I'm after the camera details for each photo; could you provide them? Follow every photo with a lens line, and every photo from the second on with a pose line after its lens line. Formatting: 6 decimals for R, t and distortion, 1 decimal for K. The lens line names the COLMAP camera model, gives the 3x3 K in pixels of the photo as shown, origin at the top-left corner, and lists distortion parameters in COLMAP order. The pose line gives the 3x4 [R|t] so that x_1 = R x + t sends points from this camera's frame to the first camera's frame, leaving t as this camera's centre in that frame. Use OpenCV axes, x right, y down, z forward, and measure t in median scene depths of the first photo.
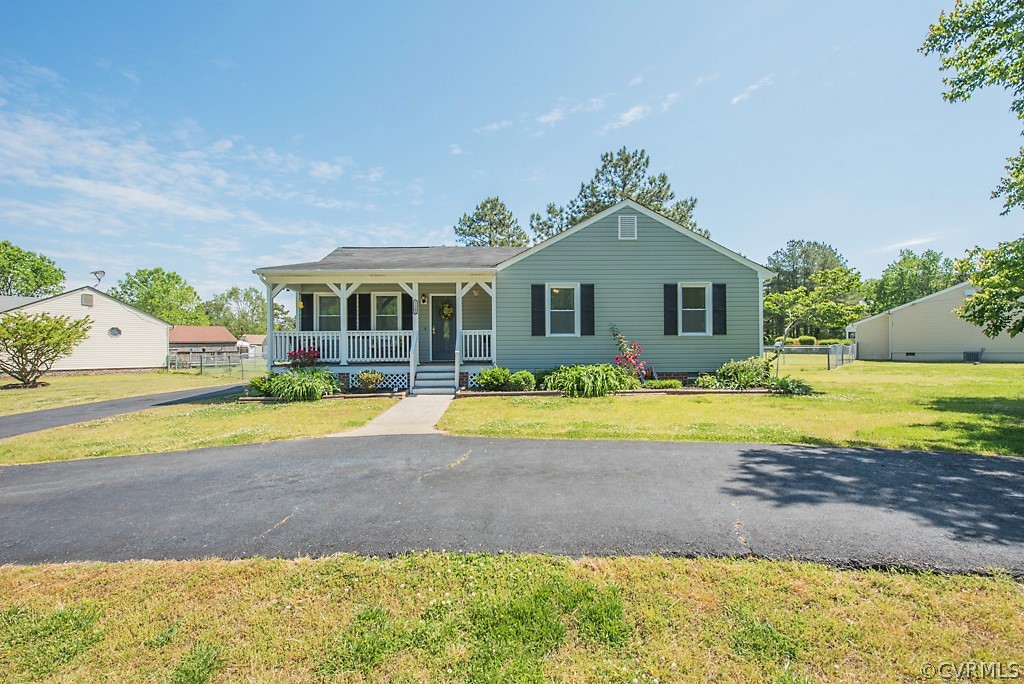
lens RADIAL K [[448.8, 0, 507.5], [0, 448.8, 349.9], [0, 0, 1]] dist [0.012749, -0.005018]
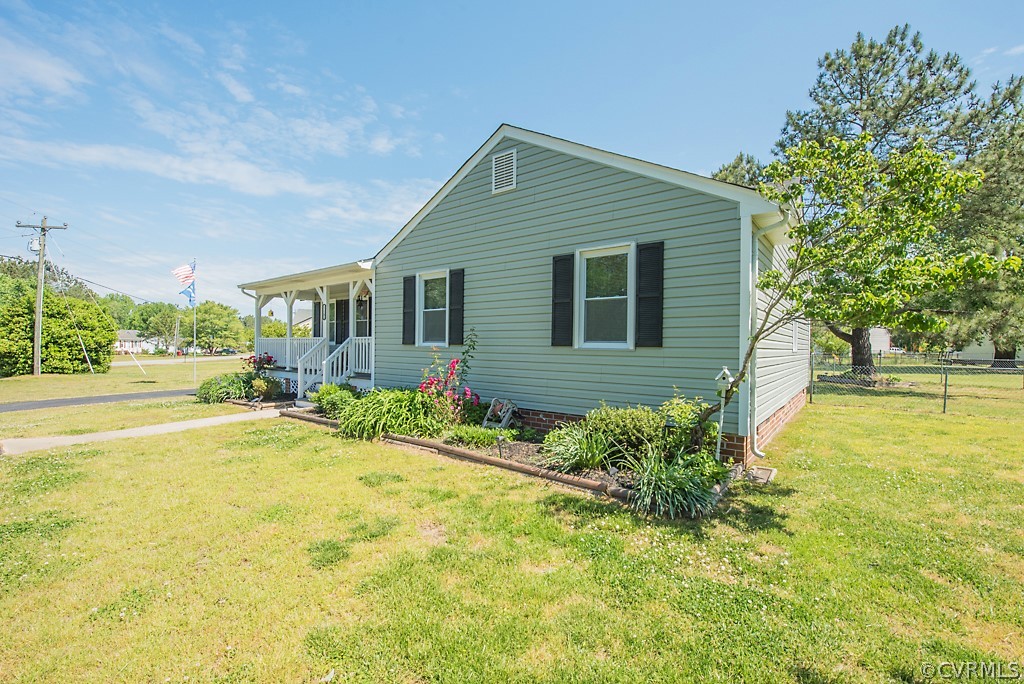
lens RADIAL K [[424.9, 0, 523.3], [0, 424.9, 354.8], [0, 0, 1]] dist [0.023490, 0.000104]
pose [[0.782350, 0.027272, -0.622242, 0.660335], [-0.032683, 0.999462, 0.002713, -0.022169], [0.621981, 0.018214, 0.782820, 0.560208]]
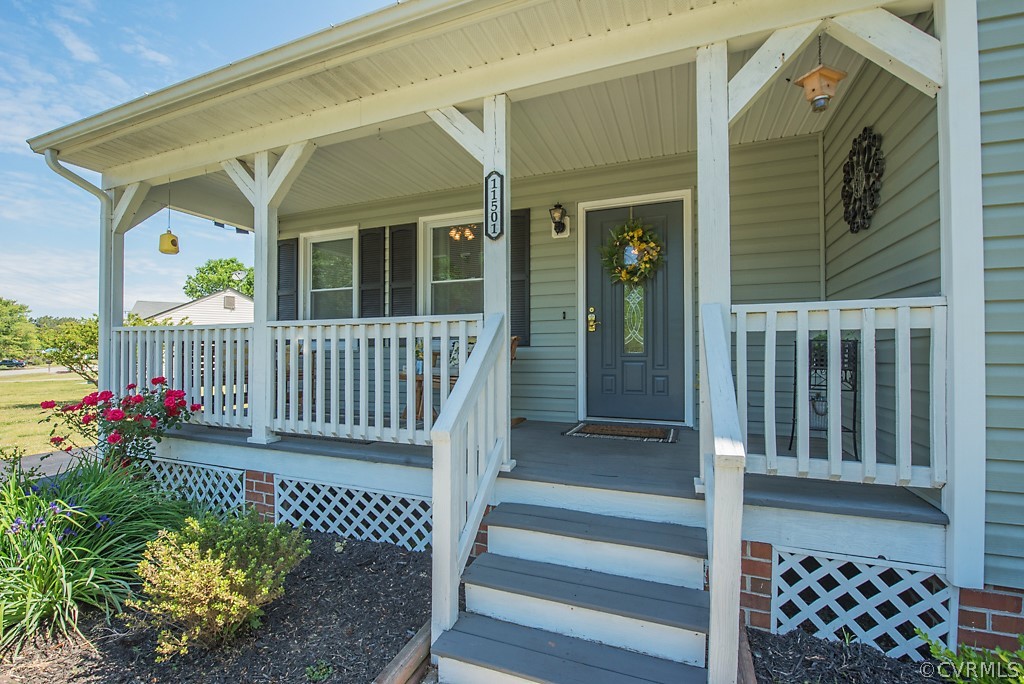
lens RADIAL K [[448.8, 0, 505.6], [0, 448.8, 346.8], [0, 0, 1]] dist [0.012749, -0.005018]
pose [[0.922664, 0.001627, -0.385601, -0.113559], [-0.007737, 0.999868, -0.014293, -0.023207], [0.385527, 0.016171, 0.922555, 0.789694]]
